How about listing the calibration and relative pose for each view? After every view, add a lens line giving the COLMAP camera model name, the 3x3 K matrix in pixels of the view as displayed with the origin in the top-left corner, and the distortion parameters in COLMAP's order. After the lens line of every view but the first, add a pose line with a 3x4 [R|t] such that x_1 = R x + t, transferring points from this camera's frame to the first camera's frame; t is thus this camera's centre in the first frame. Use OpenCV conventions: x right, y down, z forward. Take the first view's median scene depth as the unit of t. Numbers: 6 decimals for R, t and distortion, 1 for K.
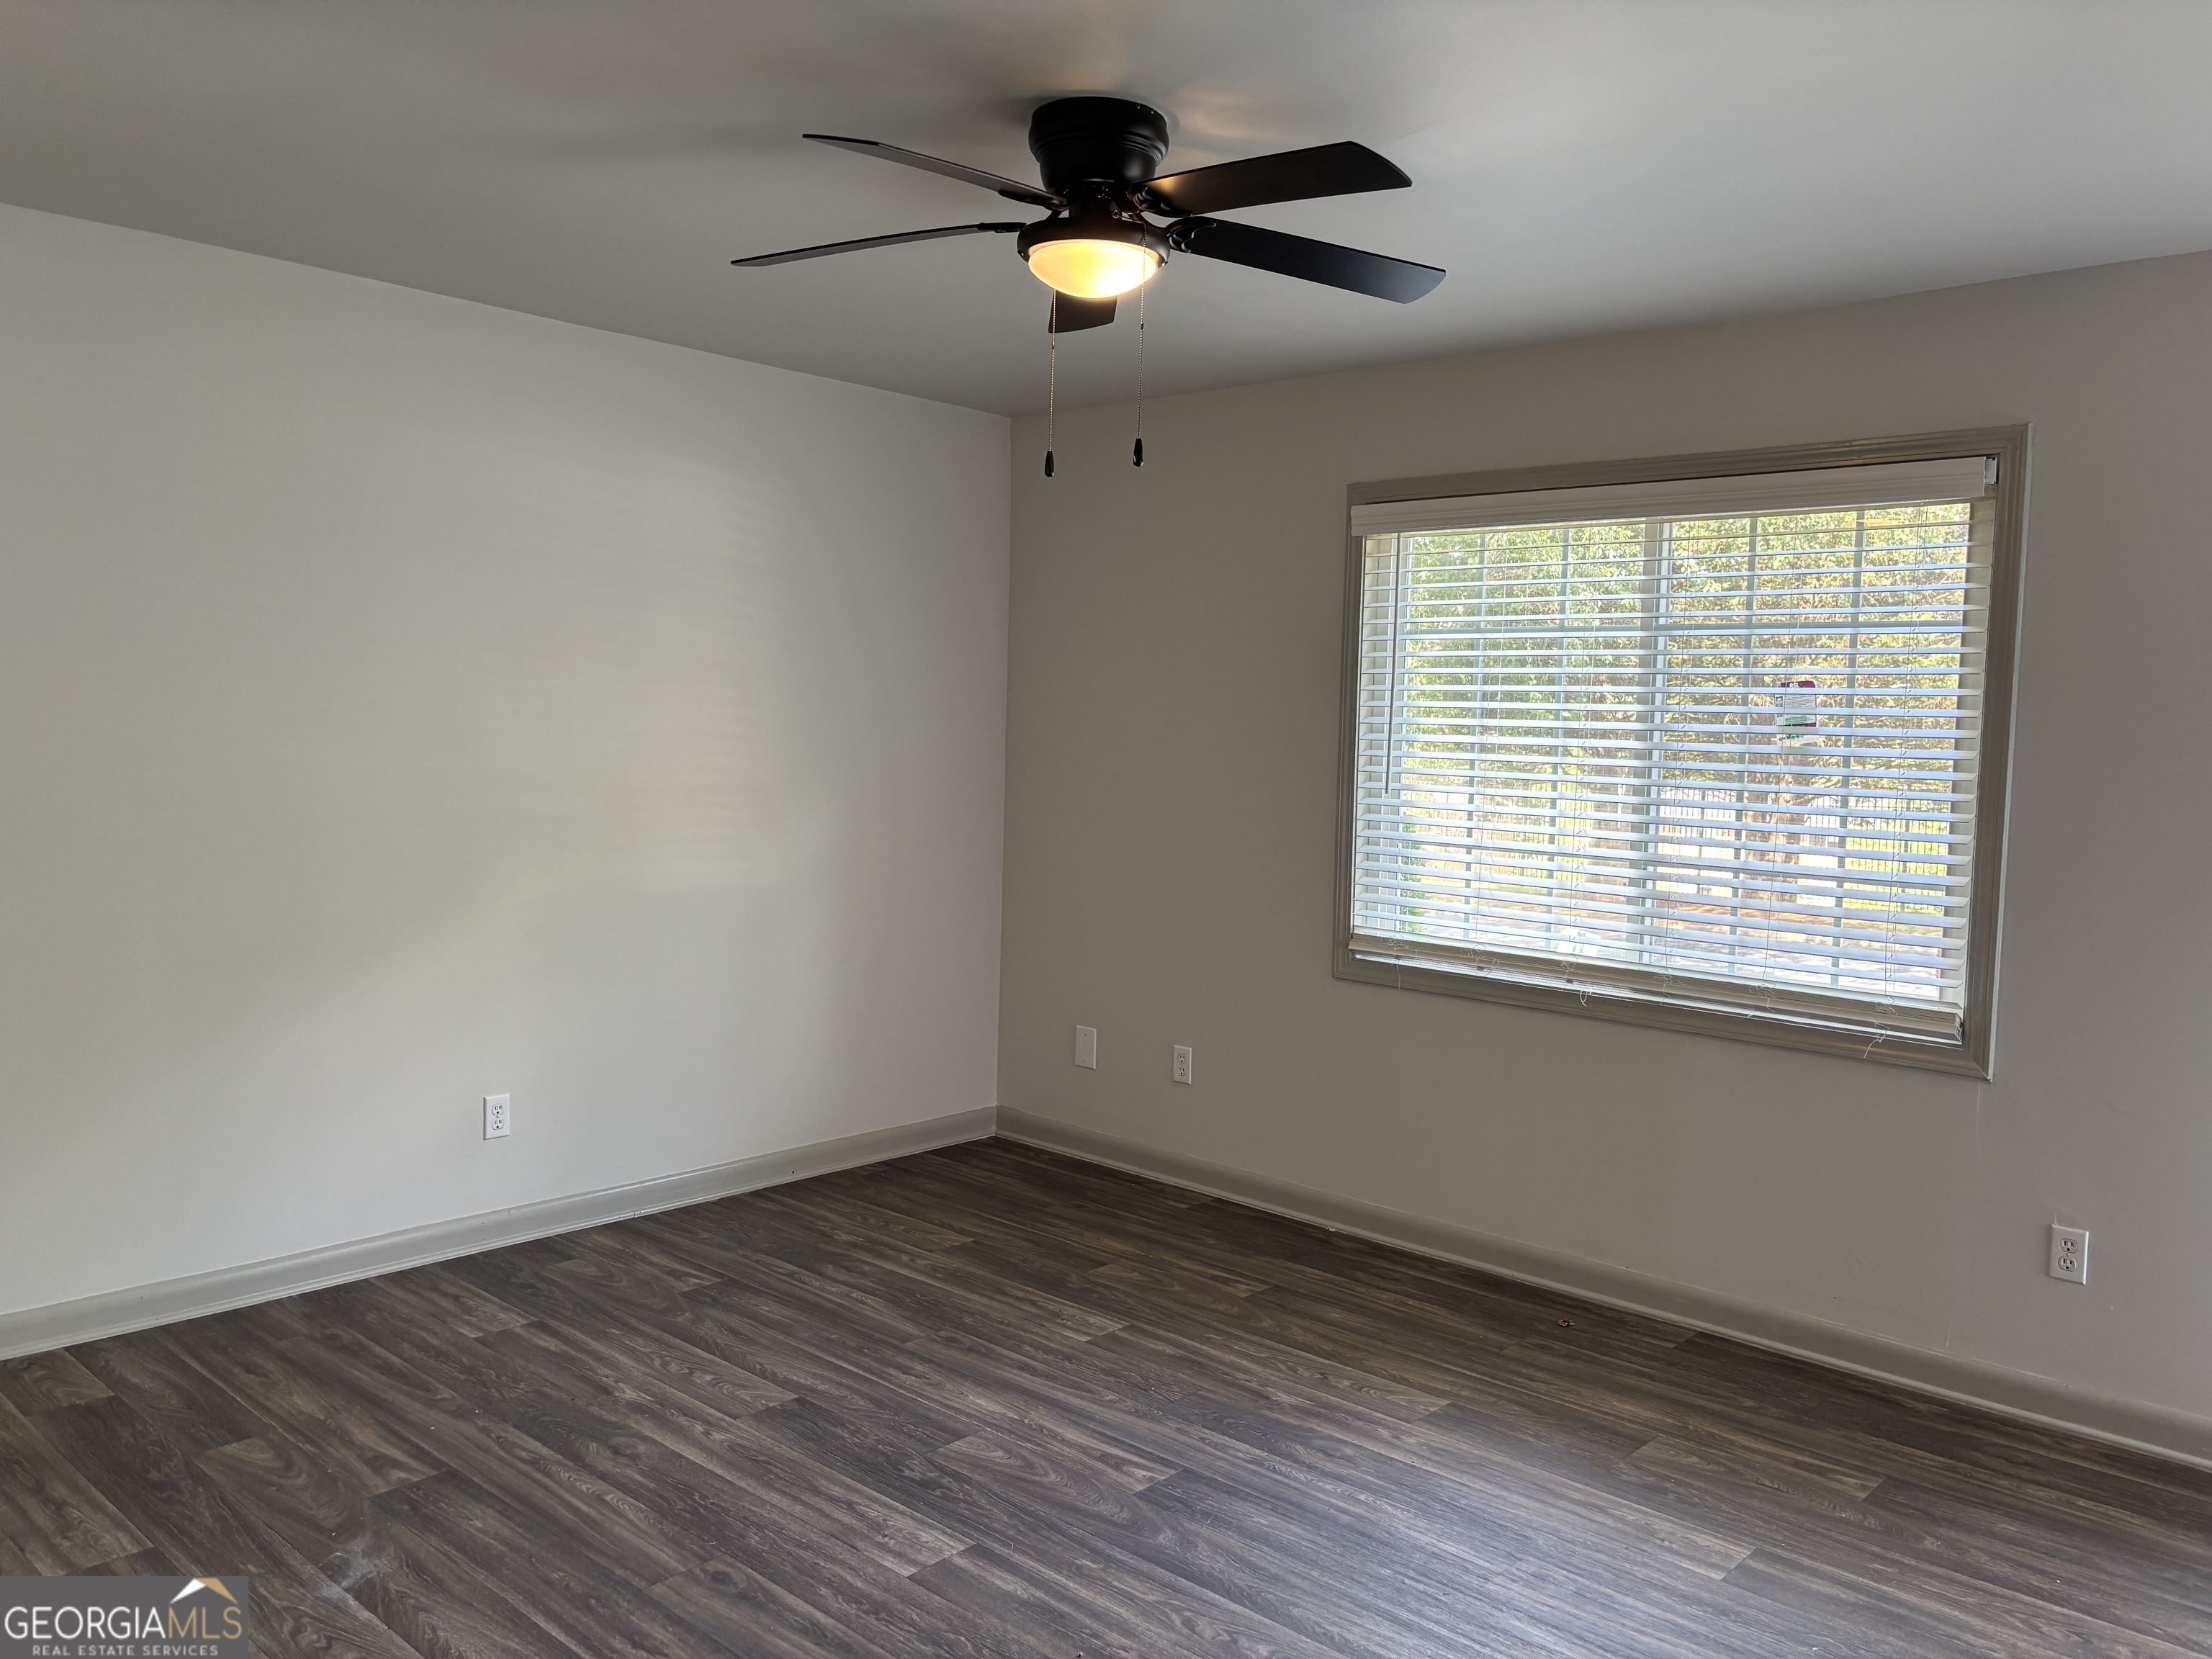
lens RADIAL K [[1706.5, 0, 1089.6], [0, 1706.5, 822.9], [0, 0, 1]] dist [0.008901, -0.002869]
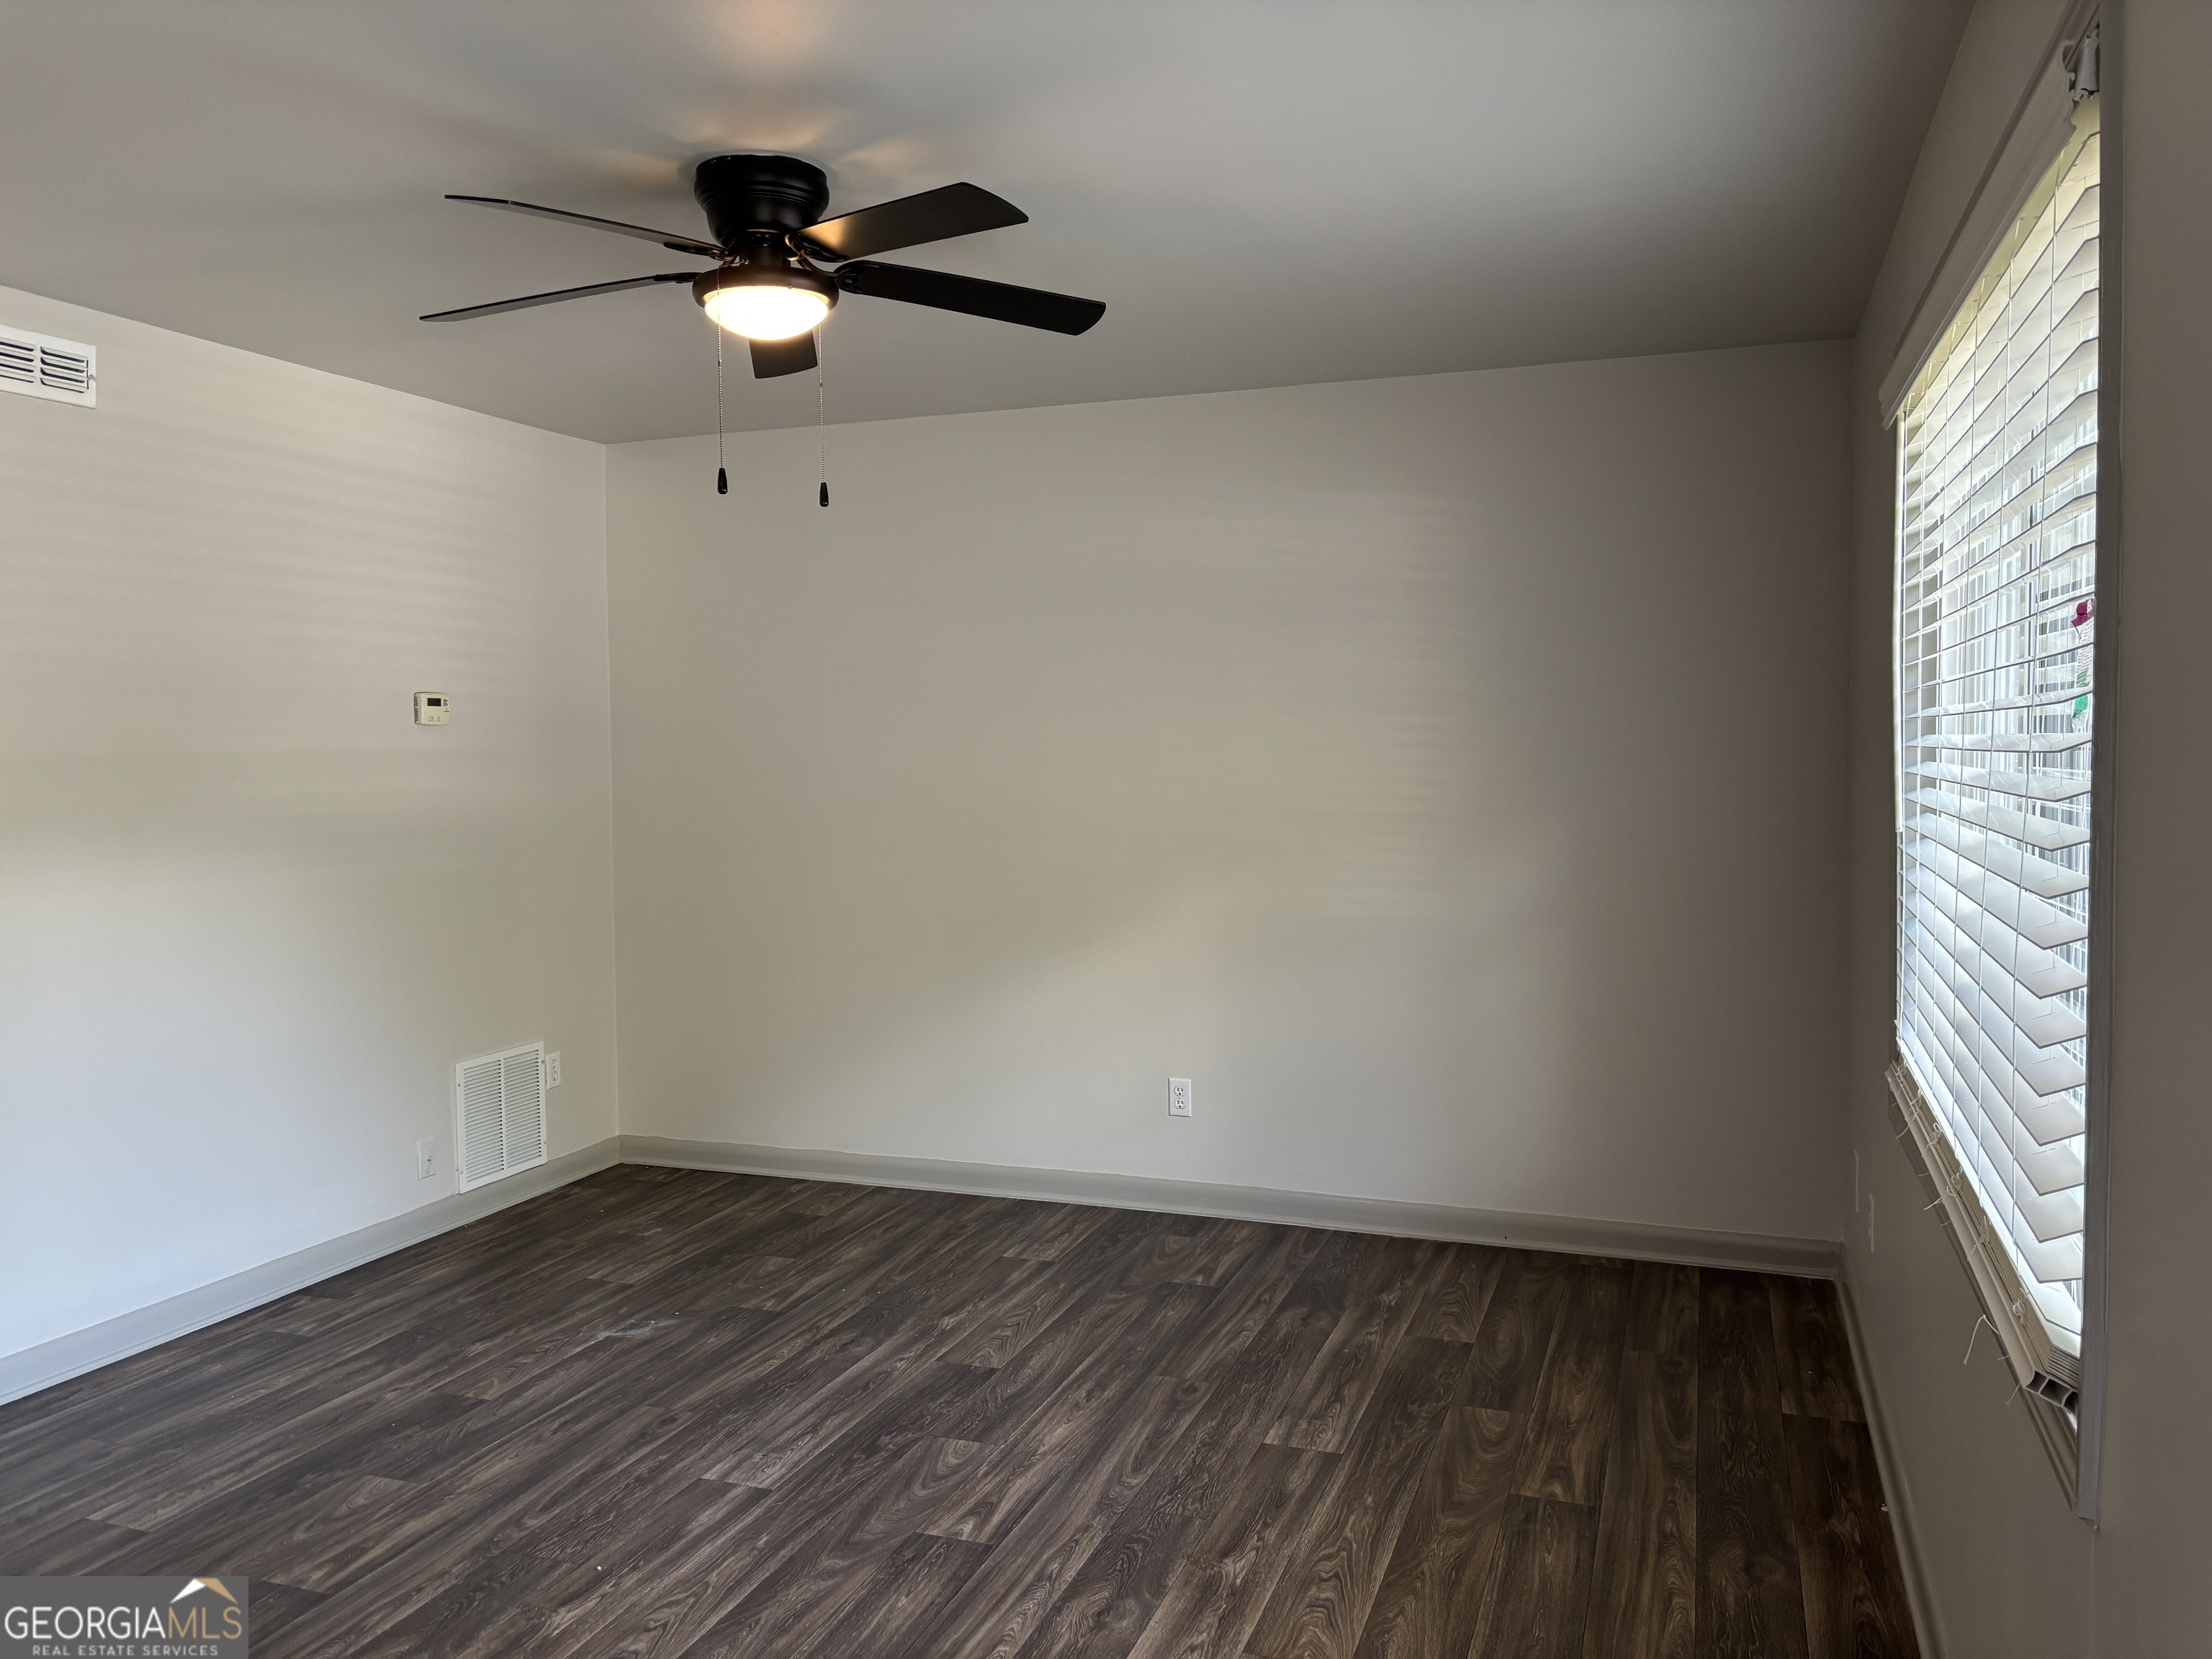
lens RADIAL K [[1706.5, 0, 1089.6], [0, 1706.5, 822.9], [0, 0, 1]] dist [0.008901, -0.002869]
pose [[0.389723, 0.021388, -0.920684, 0.809388], [-0.046145, 0.998928, 0.003673, -0.015887], [0.919775, 0.041053, 0.390292, 0.590754]]
